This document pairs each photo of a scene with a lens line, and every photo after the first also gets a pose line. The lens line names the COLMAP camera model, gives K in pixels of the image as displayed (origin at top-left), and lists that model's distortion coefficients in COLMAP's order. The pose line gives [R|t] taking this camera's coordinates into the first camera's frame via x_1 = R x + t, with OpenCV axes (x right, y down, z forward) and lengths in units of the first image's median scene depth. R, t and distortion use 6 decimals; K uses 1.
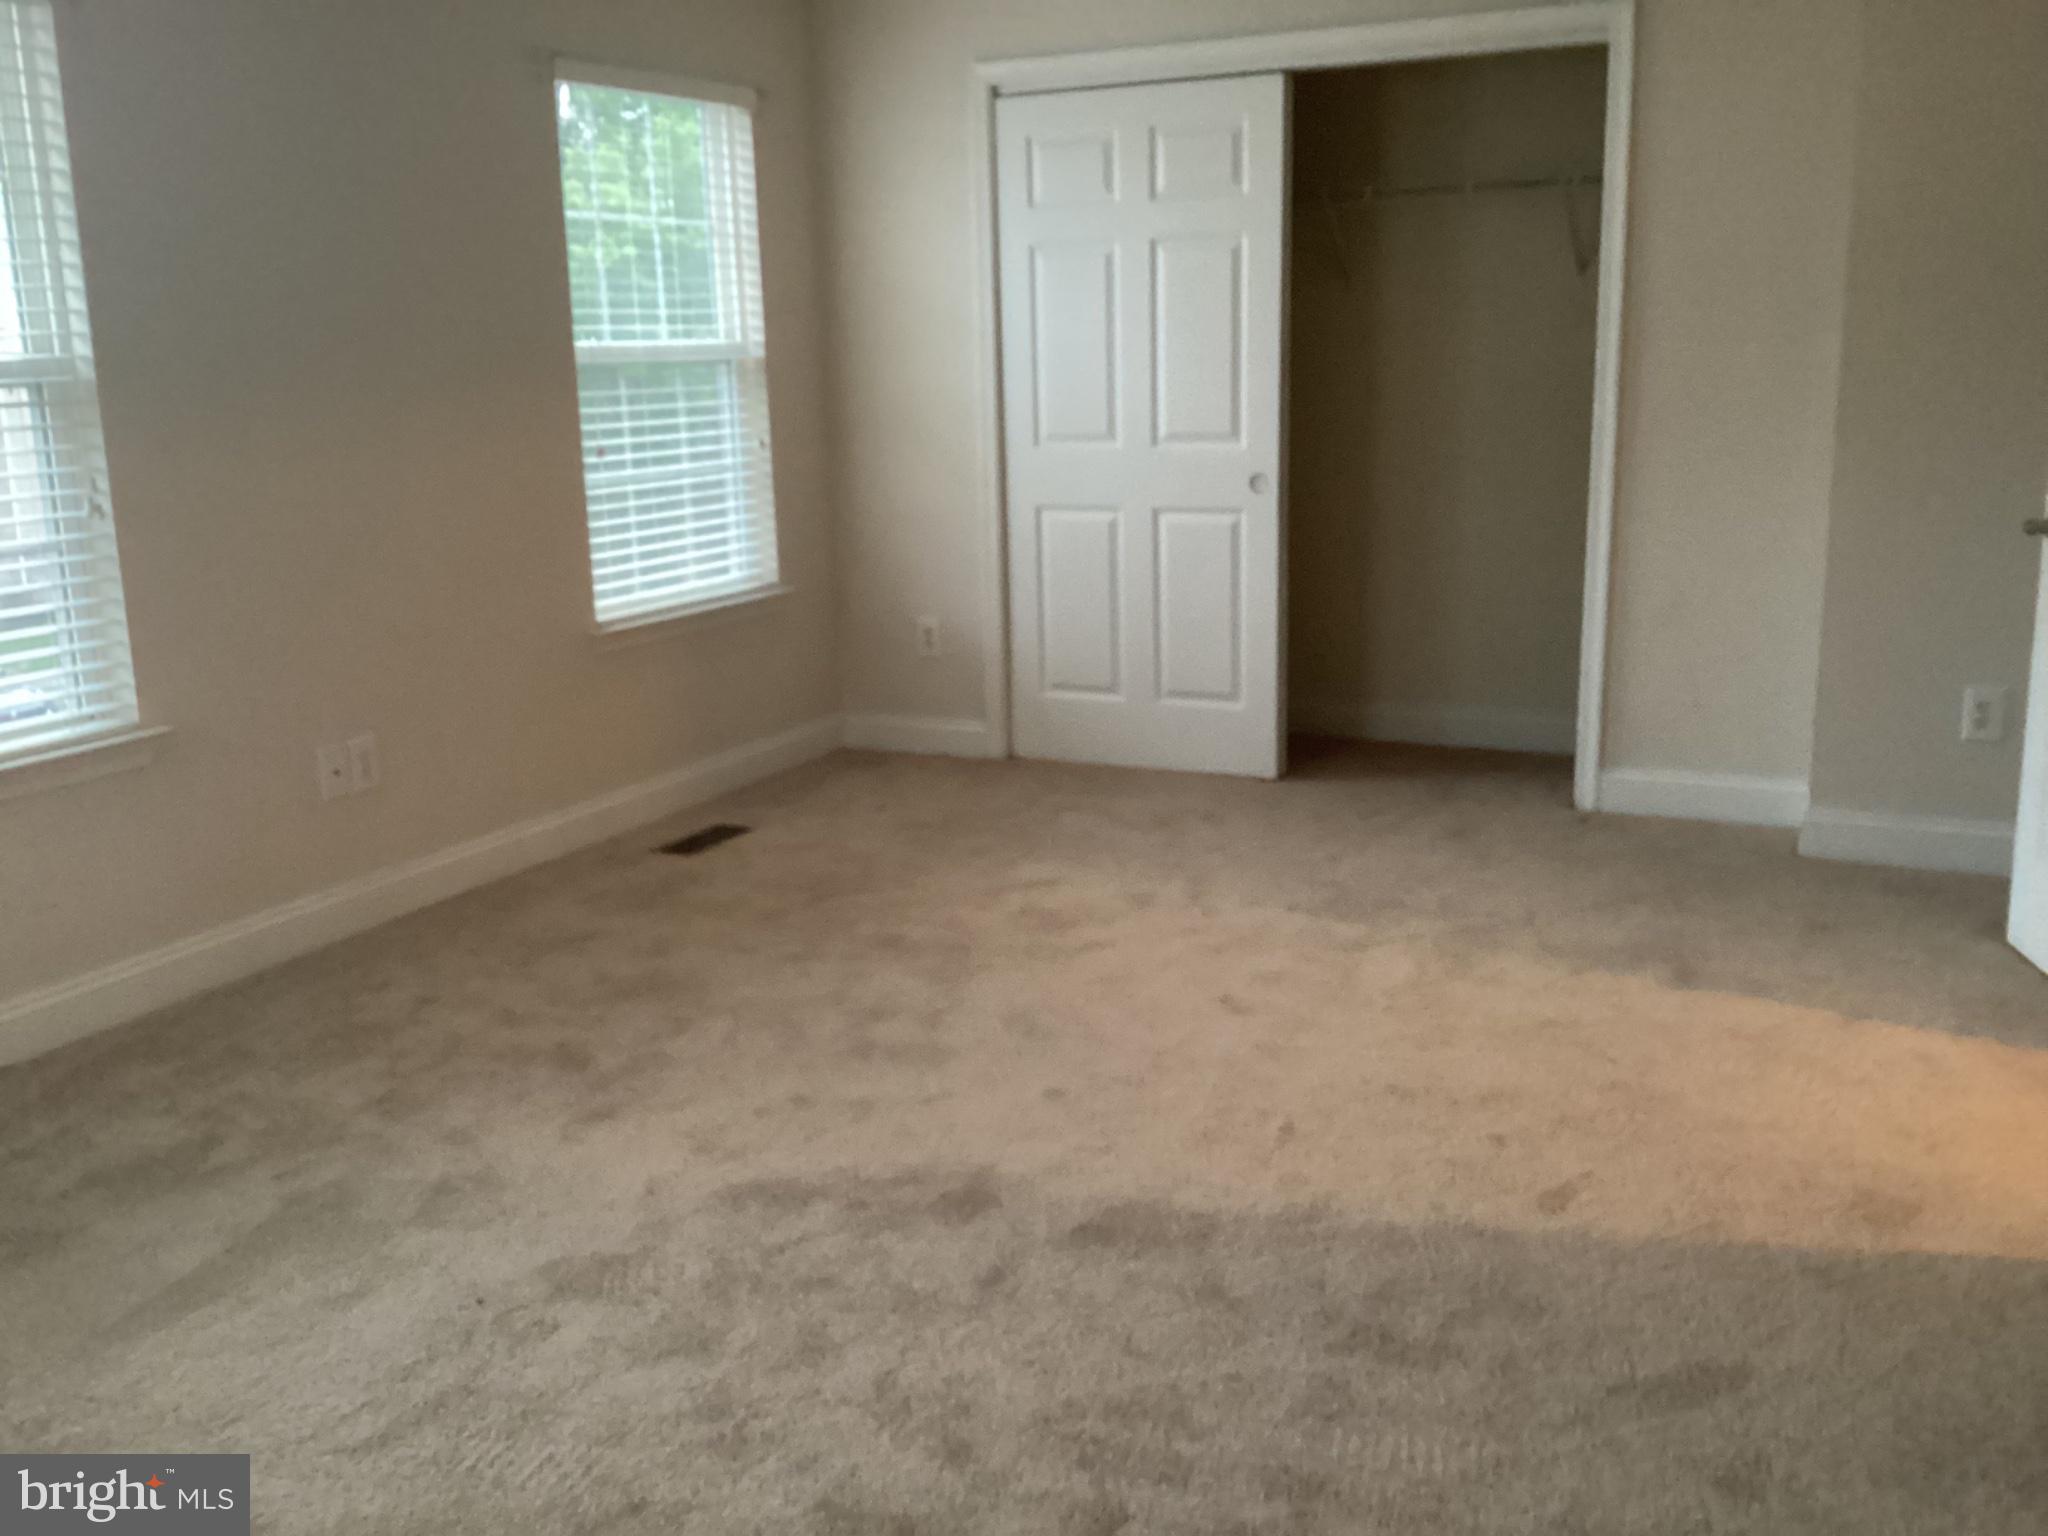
lens RADIAL K [[1861.3, 0, 1036.2], [0, 1861.3, 762.4], [0, 0, 1]] dist [0.078314, -0.168841]
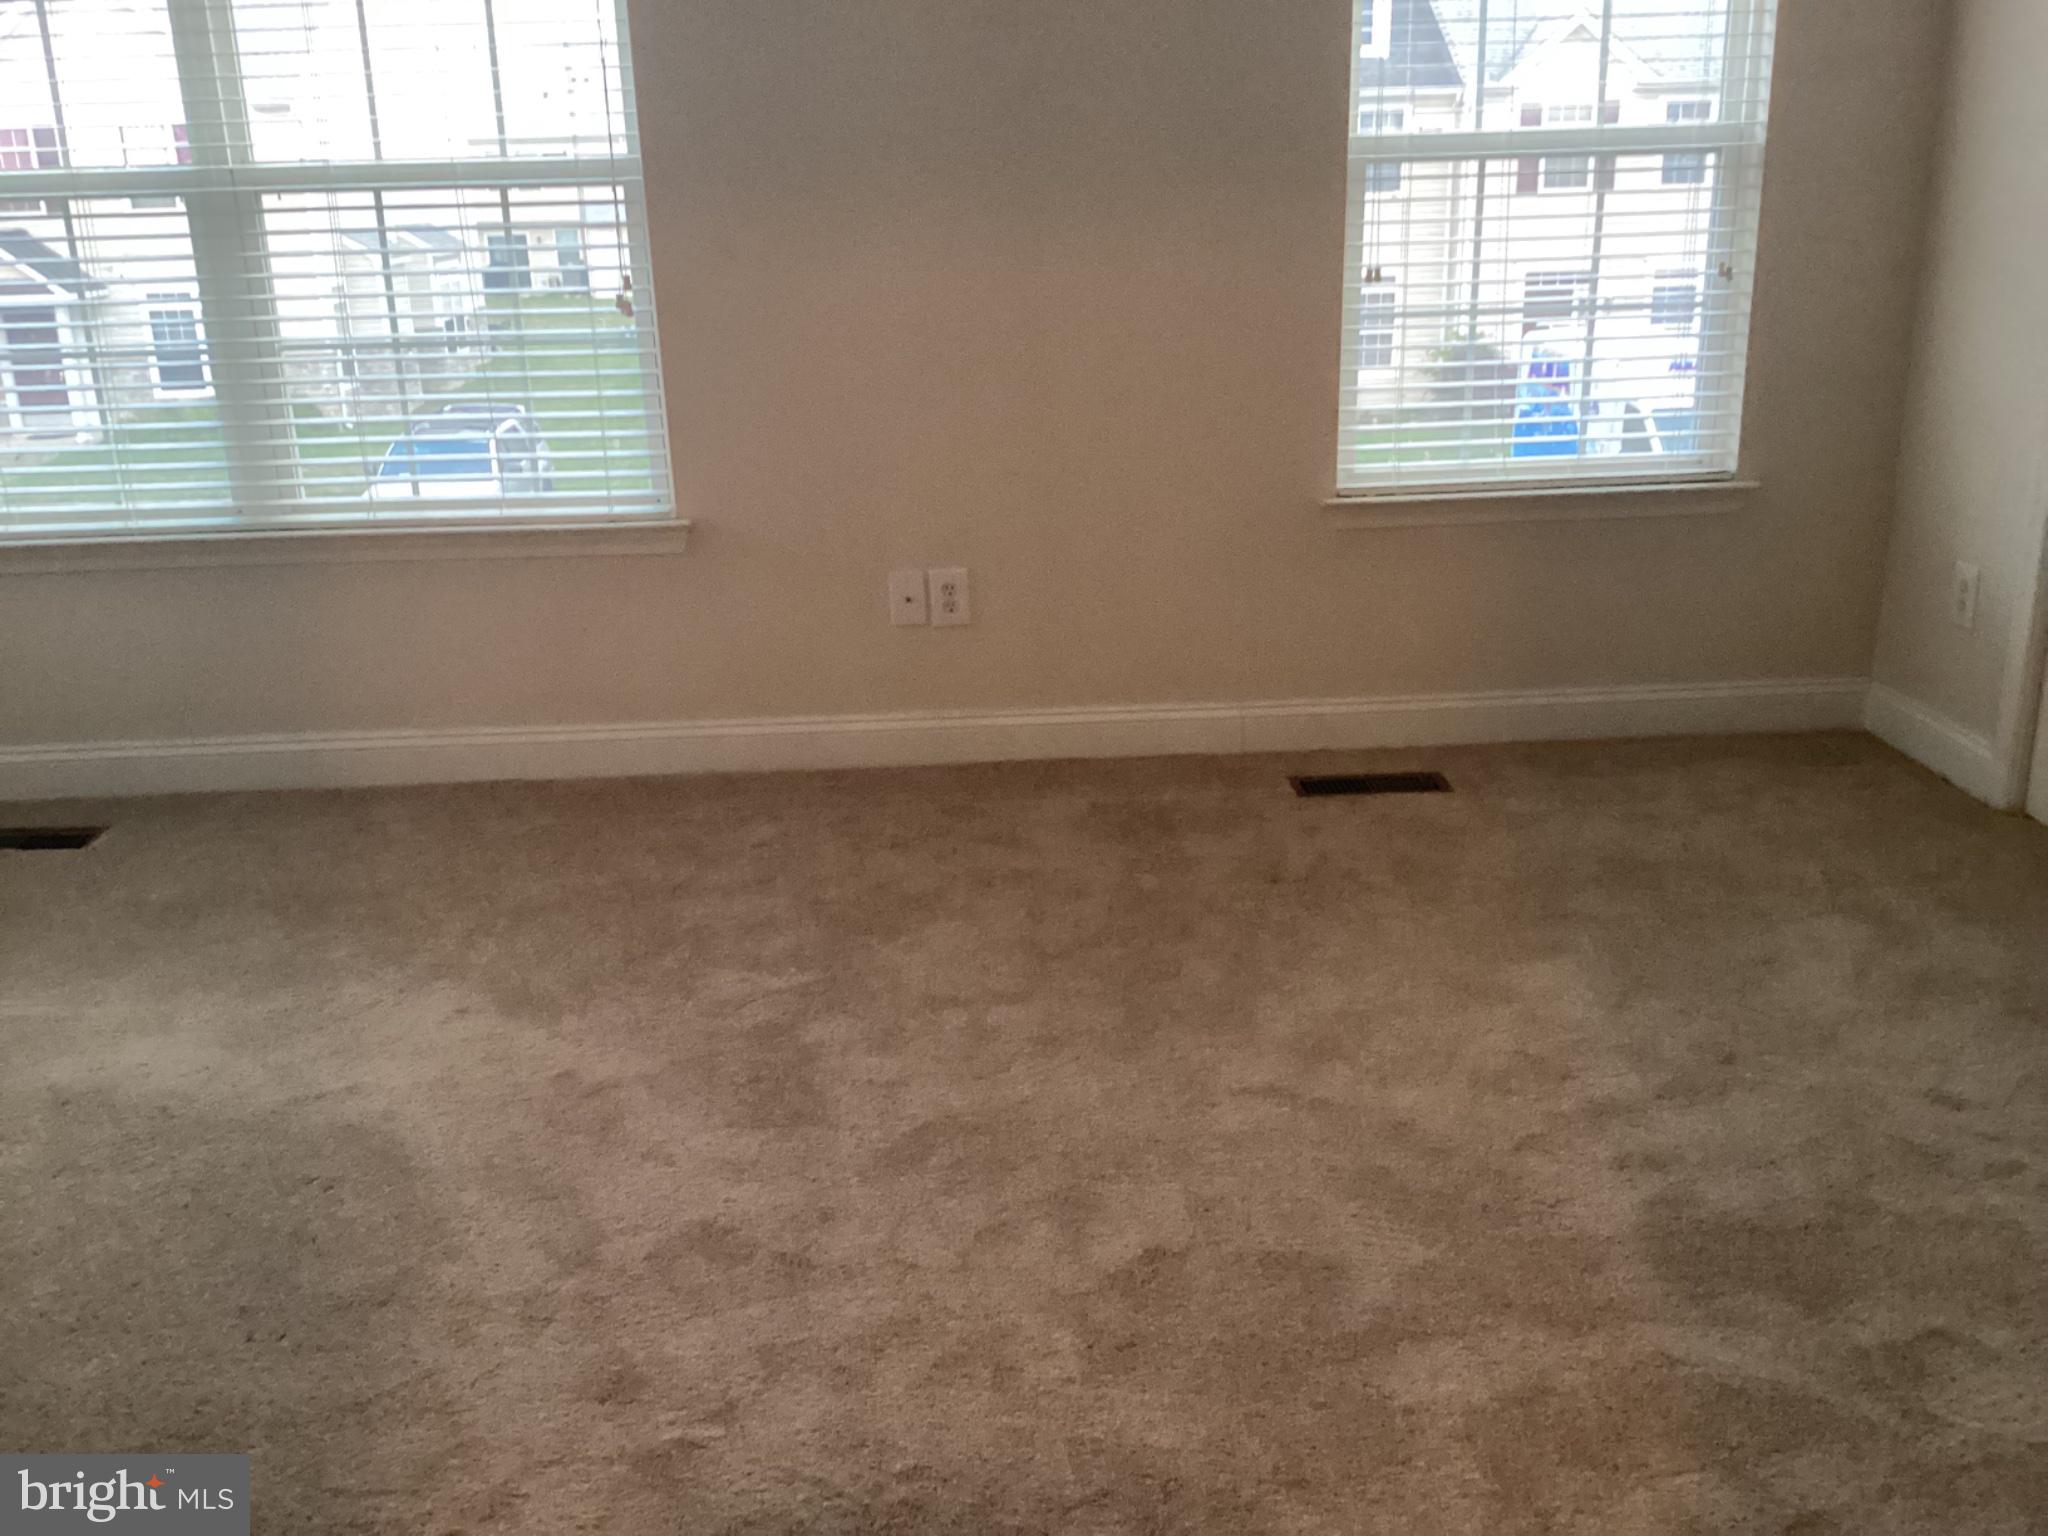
lens RADIAL K [[1861.3, 0, 1036.2], [0, 1861.3, 762.4], [0, 0, 1]] dist [0.078314, -0.168841]
pose [[0.479822, 0.280708, -0.831248, 0.474858], [-0.176426, 0.958954, 0.221995, -0.137089], [0.859444, 0.040136, 0.509652, 0.559848]]
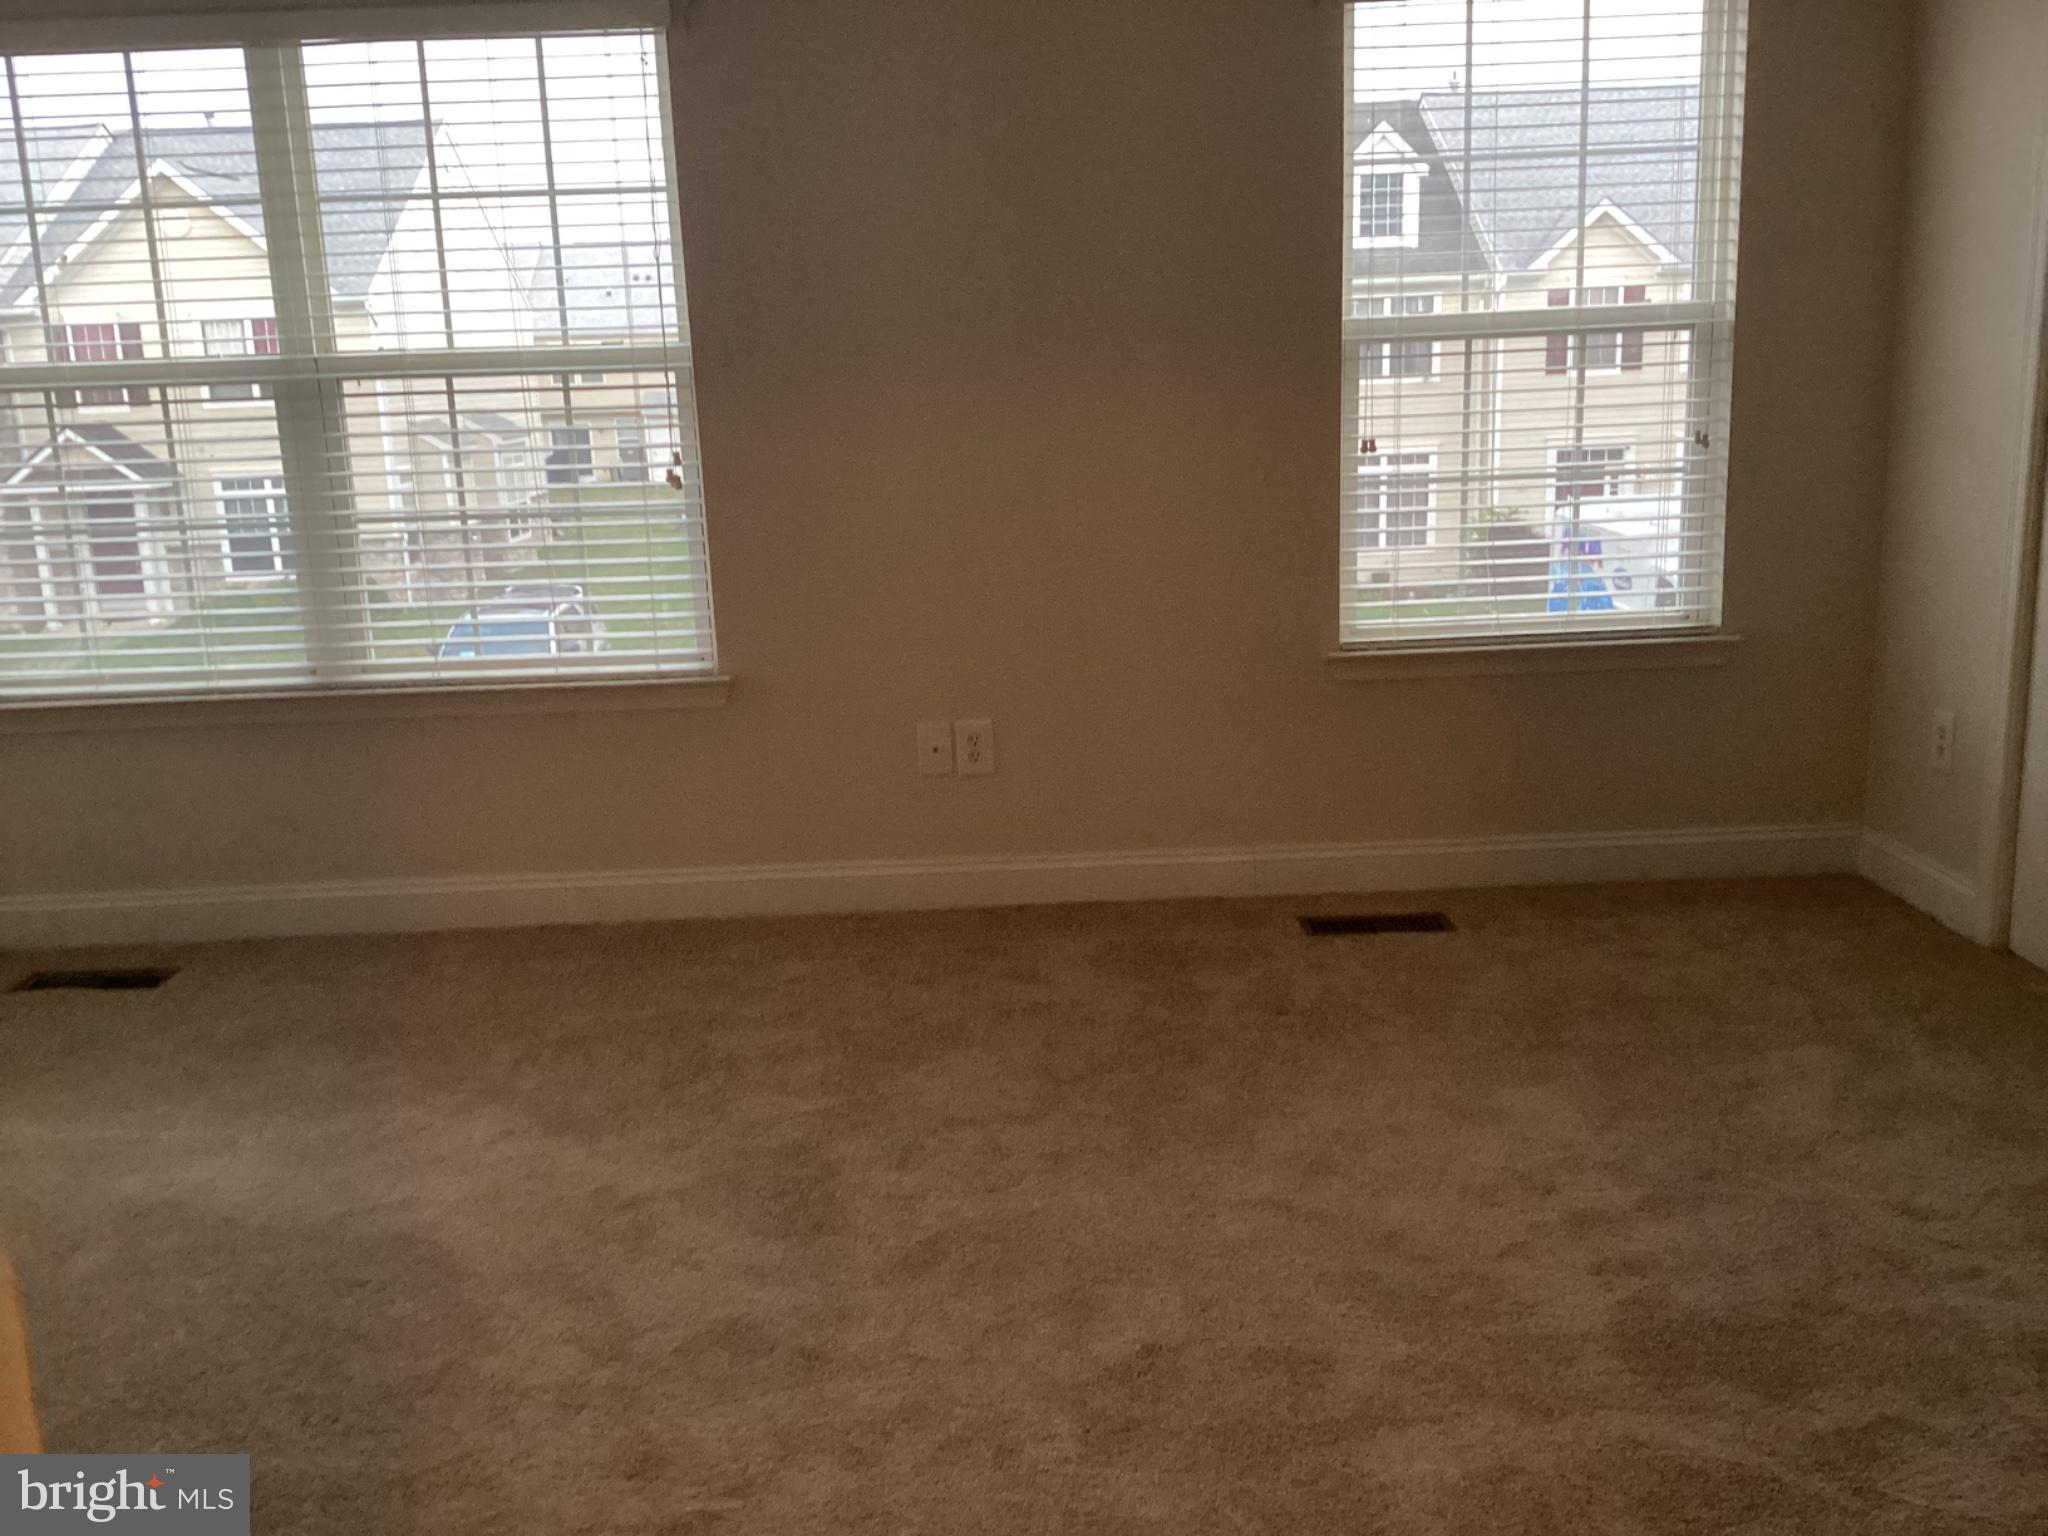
lens RADIAL K [[1859.2, 0, 1022.3], [0, 1859.2, 771.3], [0, 0, 1]] dist [0.098470, -0.223082]
pose [[0.452727, 0.205378, -0.867674, 0.524183], [-0.169418, 0.975198, 0.142432, -0.133811], [0.875406, 0.082517, 0.476293, 0.548768]]
